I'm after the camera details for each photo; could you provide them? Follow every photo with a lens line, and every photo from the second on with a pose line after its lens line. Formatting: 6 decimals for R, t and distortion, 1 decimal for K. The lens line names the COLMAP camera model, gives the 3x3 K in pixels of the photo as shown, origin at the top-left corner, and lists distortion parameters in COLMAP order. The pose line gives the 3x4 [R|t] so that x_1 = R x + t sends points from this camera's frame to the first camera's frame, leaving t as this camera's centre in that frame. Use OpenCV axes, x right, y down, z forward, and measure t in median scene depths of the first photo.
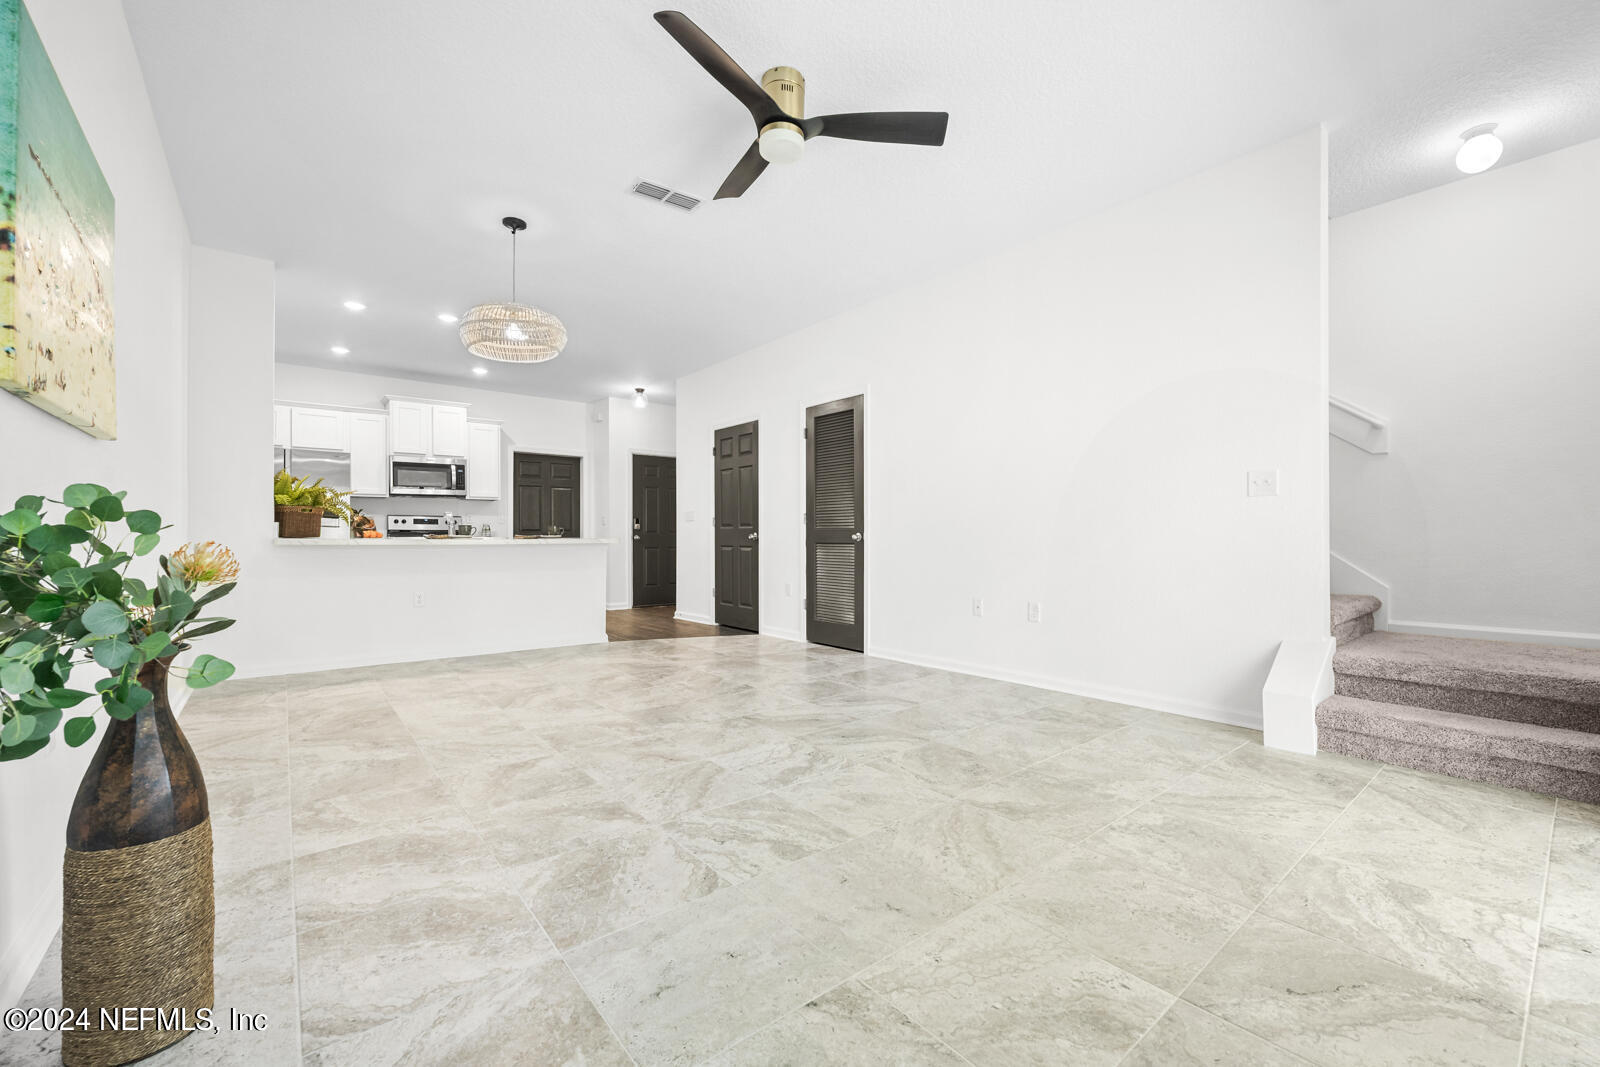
lens RADIAL K [[653.4, 0, 804.1], [0, 653.4, 534.5], [0, 0, 1]] dist [-0.001726, 0.000638]
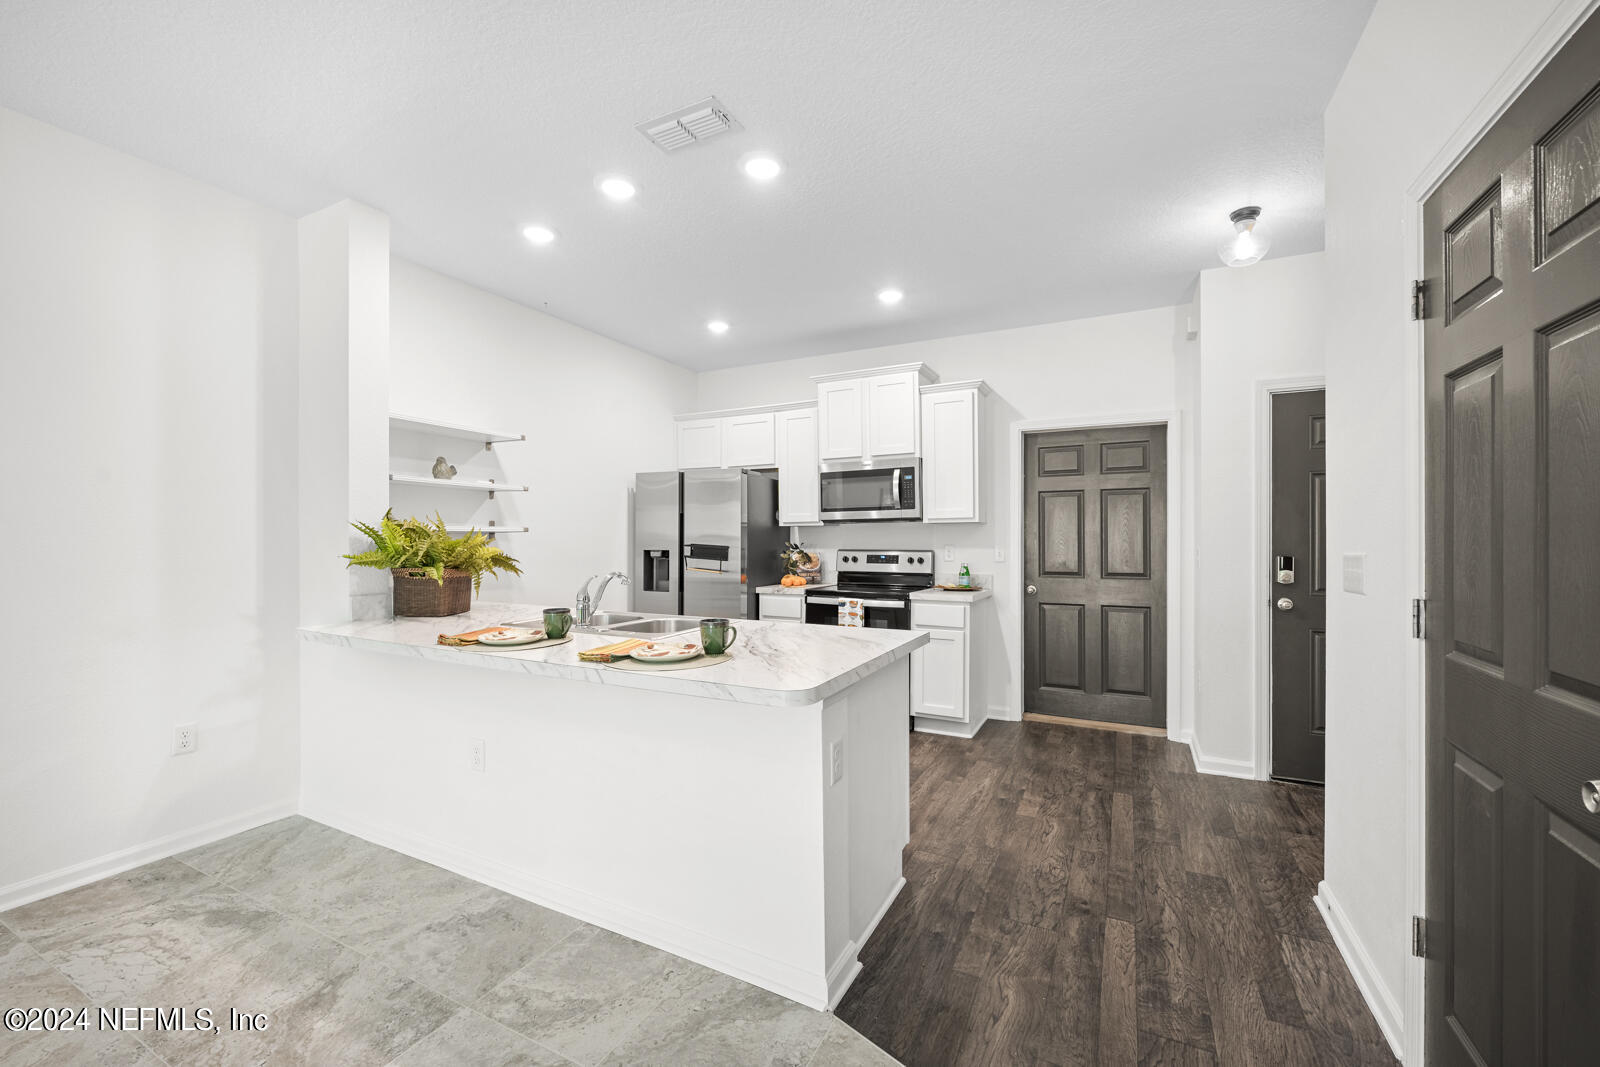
lens RADIAL K [[653.4, 0, 807.7], [0, 653.4, 532.5], [0, 0, 1]] dist [-0.001726, 0.000638]
pose [[0.422684, -0.003762, -0.906269, -0.023728], [0.005527, 0.999983, -0.001573, -0.046295], [0.906260, -0.004344, 0.422697, 0.666577]]
